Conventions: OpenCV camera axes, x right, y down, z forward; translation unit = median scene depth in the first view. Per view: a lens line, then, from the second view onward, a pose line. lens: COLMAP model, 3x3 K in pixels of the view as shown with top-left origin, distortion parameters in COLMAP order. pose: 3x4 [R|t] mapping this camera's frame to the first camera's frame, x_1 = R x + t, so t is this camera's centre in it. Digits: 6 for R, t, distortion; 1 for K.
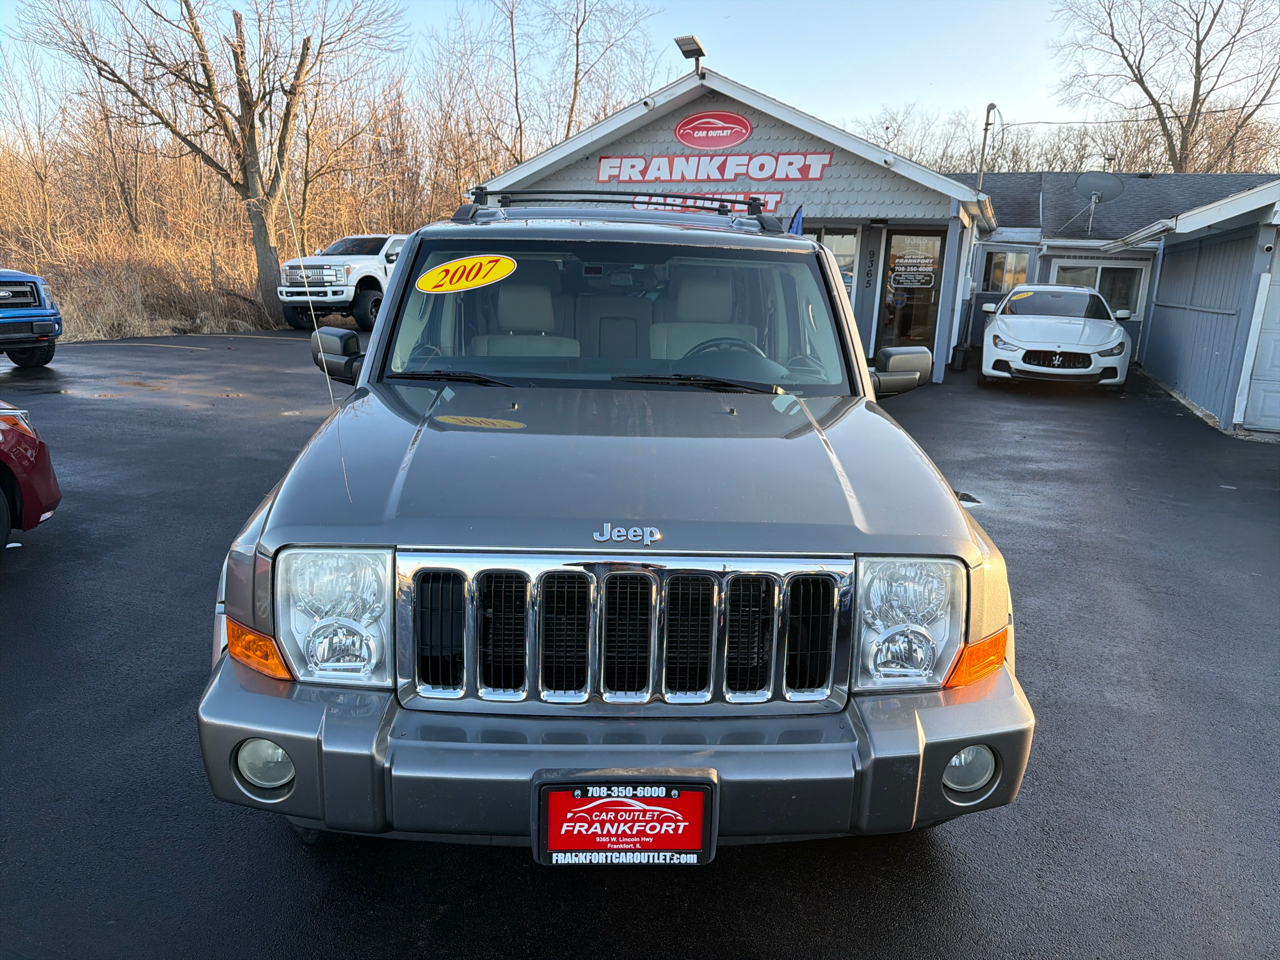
lens RADIAL K [[922.0, 0, 635.0], [0, 922.0, 482.8], [0, 0, 1]] dist [0.020738, -0.029802]
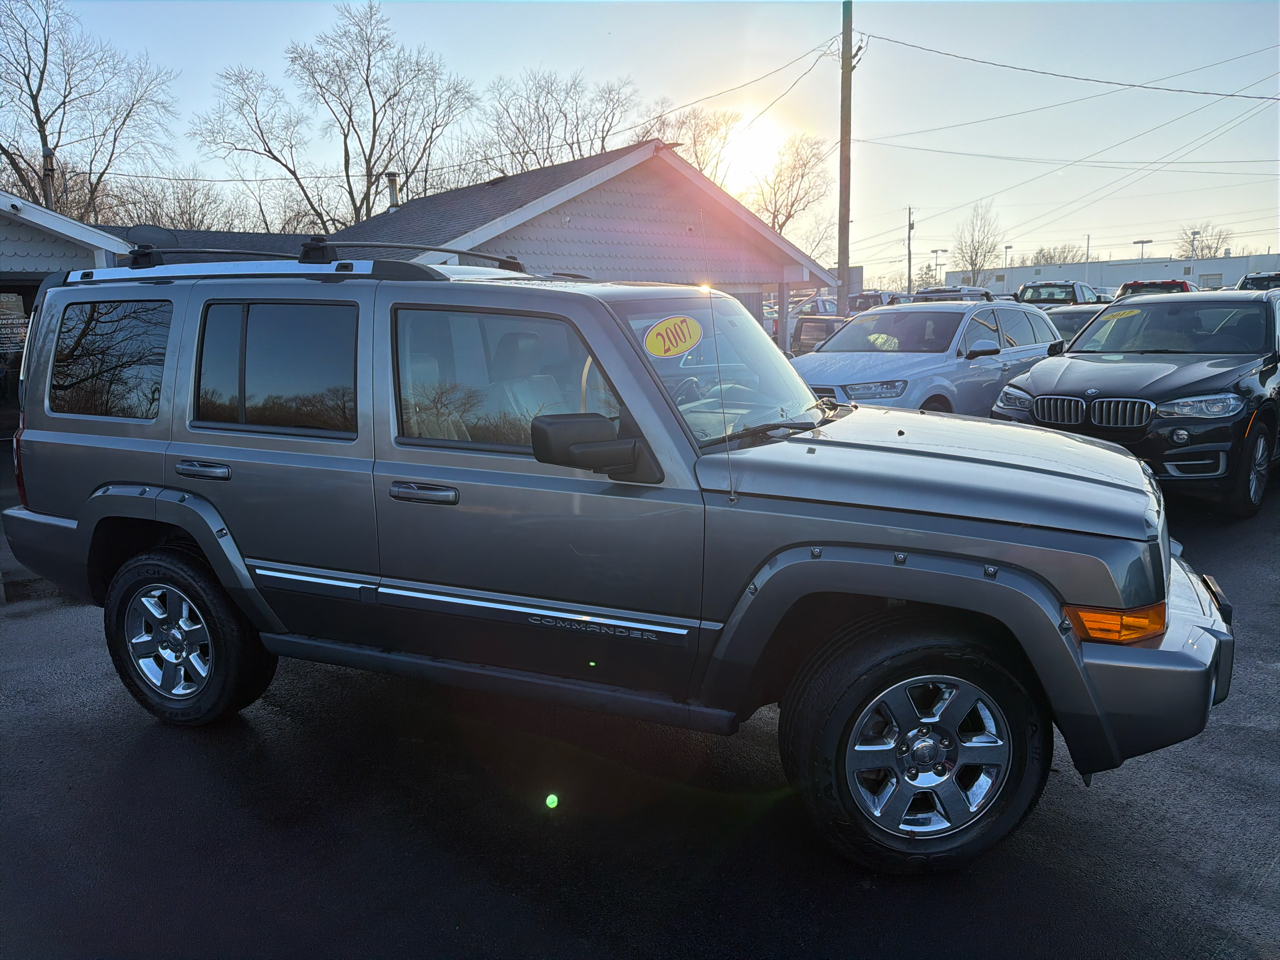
lens RADIAL K [[927.6, 0, 640.0], [0, 927.6, 475.2], [0, 0, 1]] dist [0.017141, -0.022006]
pose [[0.422614, -0.196366, 0.884781, -0.257826], [0.250054, 0.963617, 0.094425, -0.043652], [-0.871132, 0.181337, 0.456340, 0.143866]]
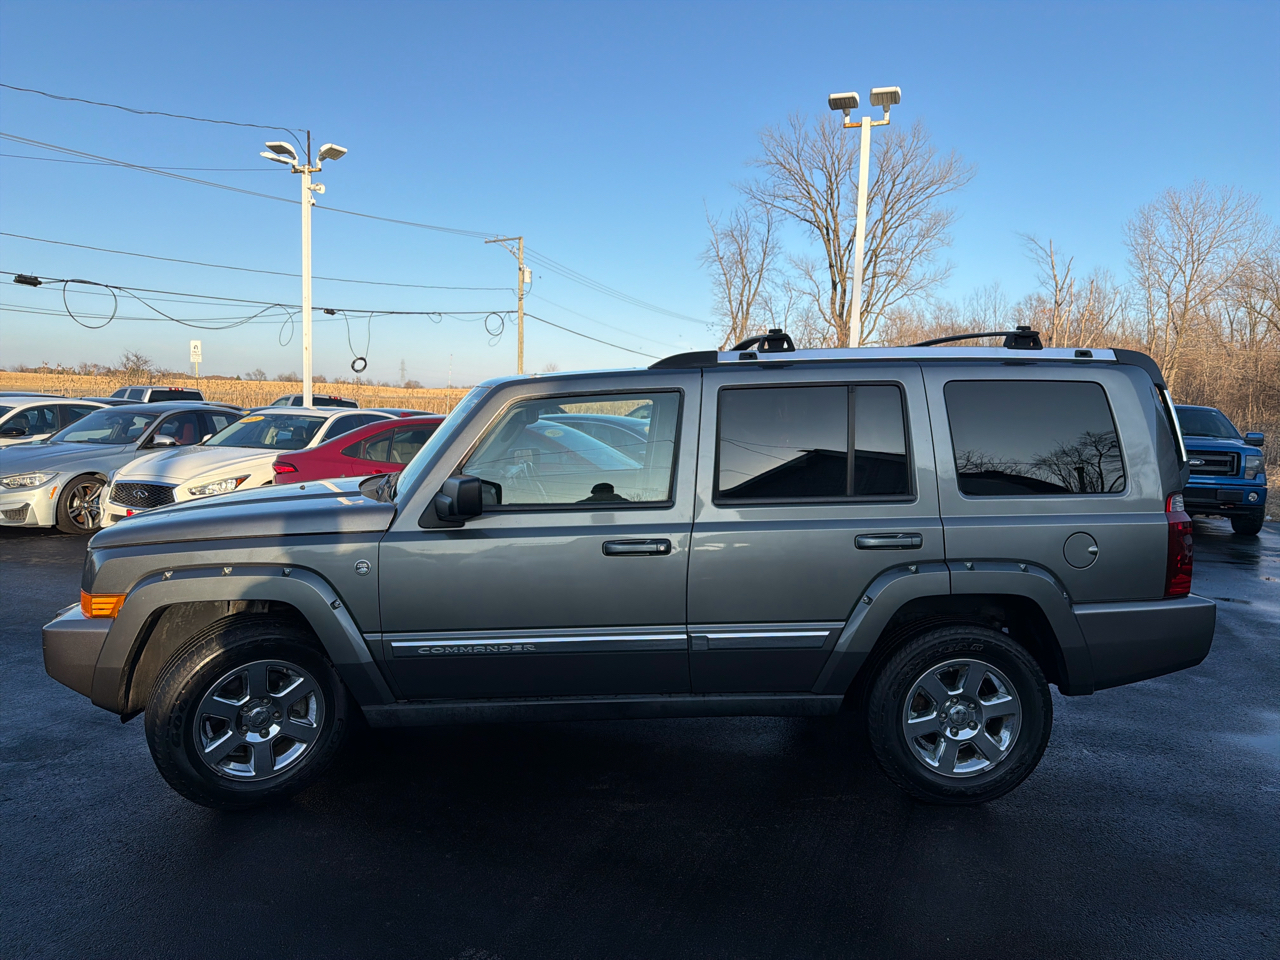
lens RADIAL K [[890.8, 0, 634.9], [0, 890.8, 496.6], [0, 0, 1]] dist [0.085513, -0.131992]
pose [[0.008243, 0.069578, -0.997542, 0.319651], [-0.249022, 0.966291, 0.065340, -0.058776], [0.968463, 0.247872, 0.025292, 0.291567]]
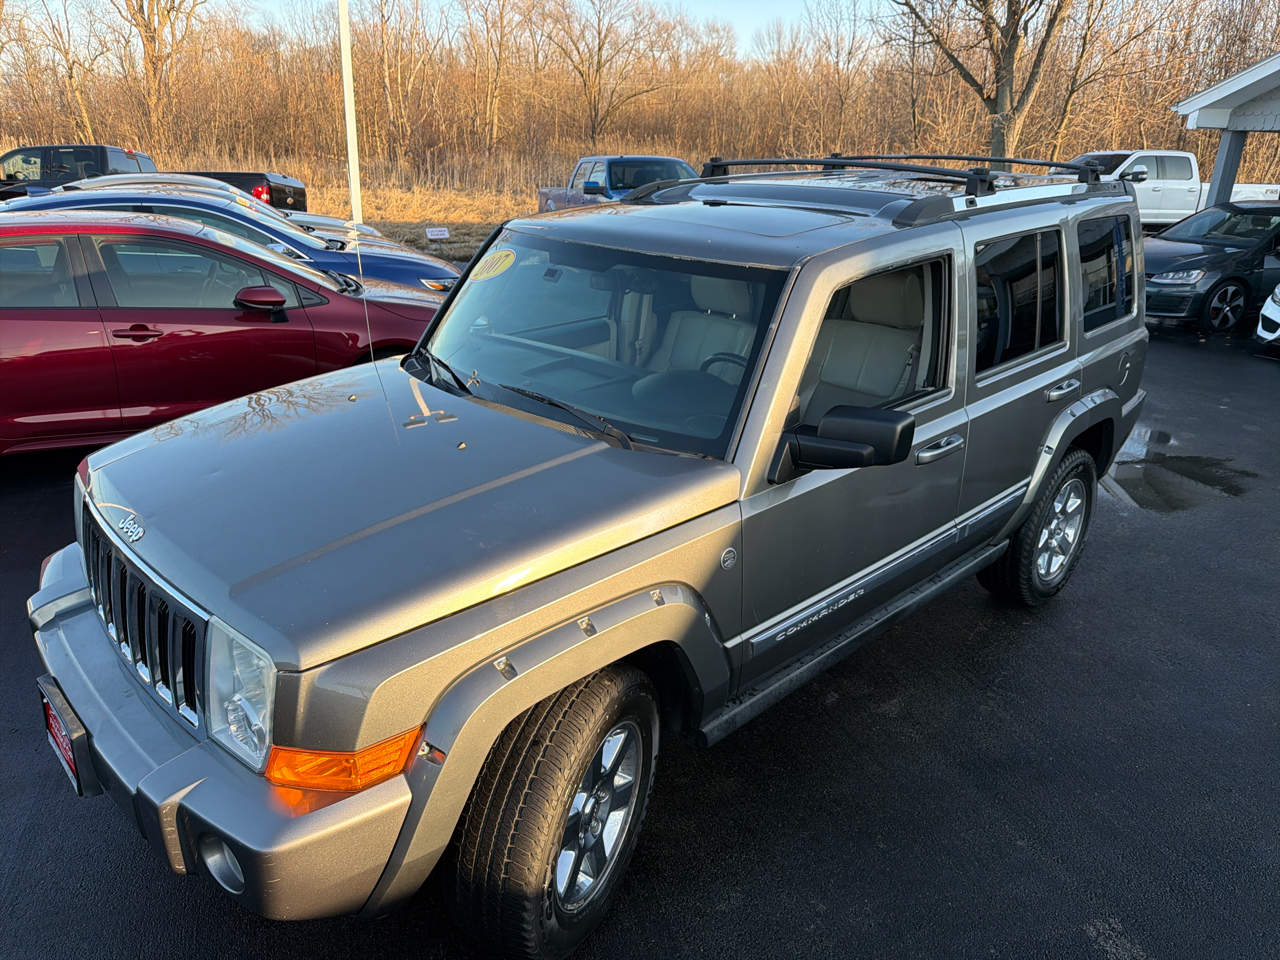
lens RADIAL K [[905.4, 0, 631.0], [0, 905.4, 494.1], [0, 0, 1]] dist [-0.000858, -0.003821]
pose [[0.661138, 0.258090, -0.704476, 0.174404], [-0.176764, 0.966121, 0.188057, -0.045493], [0.729144, 0.000194, 0.684360, 0.091961]]
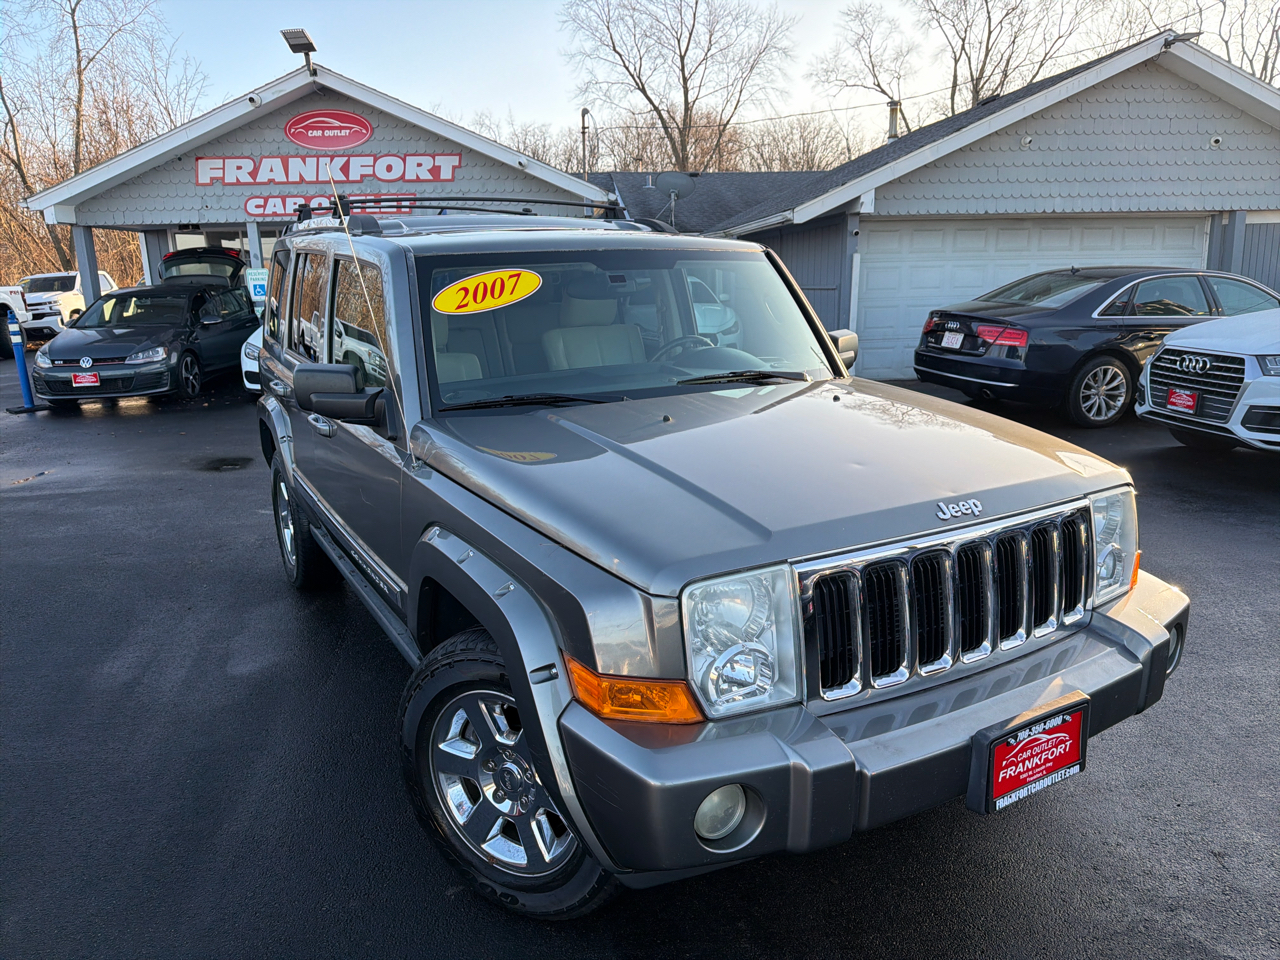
lens RADIAL K [[922.0, 0, 635.0], [0, 922.0, 482.8], [0, 0, 1]] dist [0.020738, -0.029802]
pose [[0.883050, -0.156347, 0.442468, -0.116797], [0.155777, 0.987065, 0.037892, -0.010974], [-0.442669, 0.035466, 0.895983, 0.024039]]
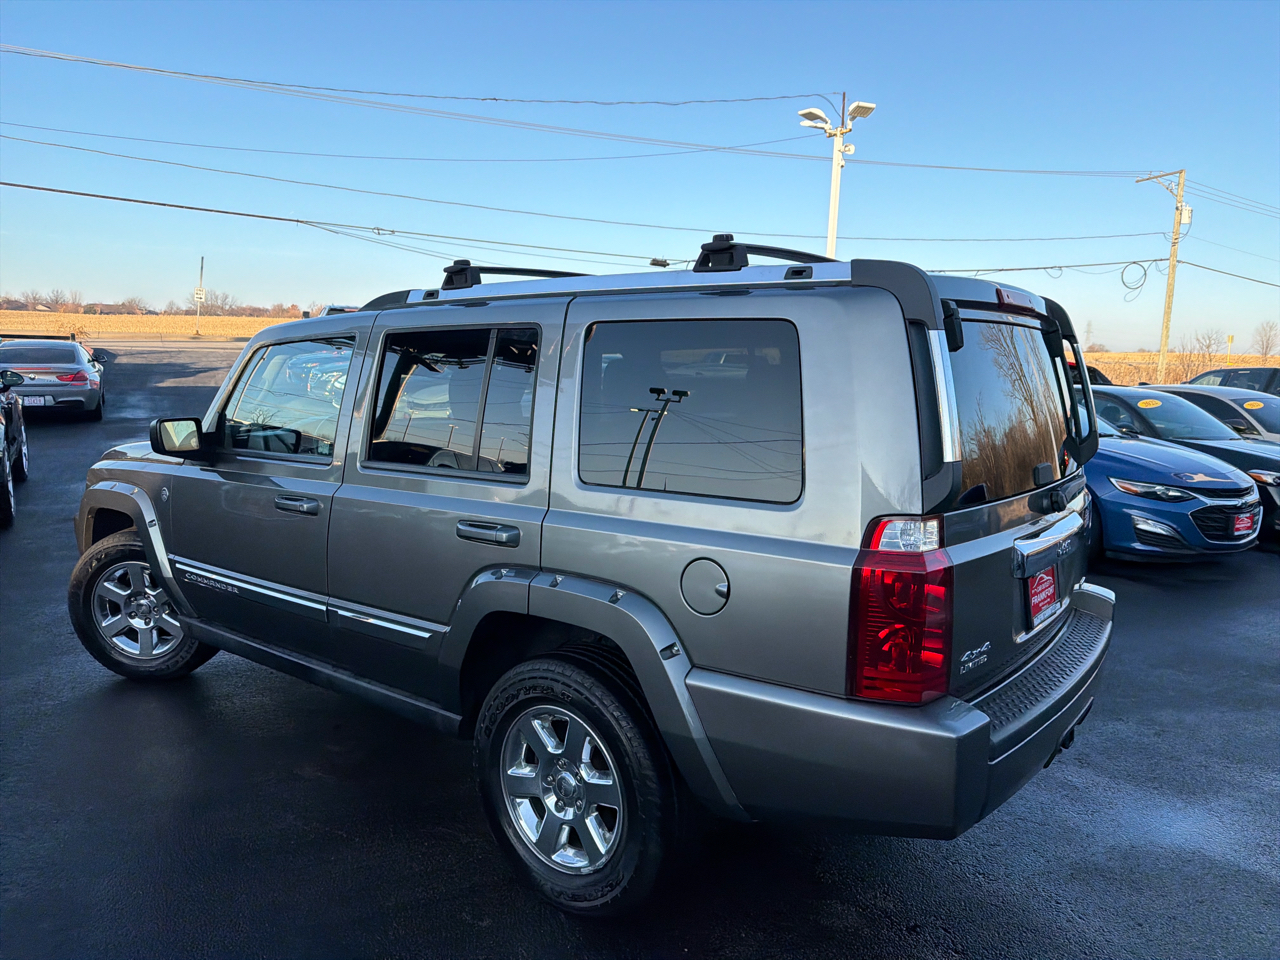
lens RADIAL K [[890.8, 0, 634.9], [0, 890.8, 496.6], [0, 0, 1]] dist [0.085513, -0.131992]
pose [[-0.648229, 0.069537, -0.758264, 0.189637], [-0.221553, 0.935512, 0.275194, -0.117926], [0.728501, 0.346384, -0.591020, 0.513740]]
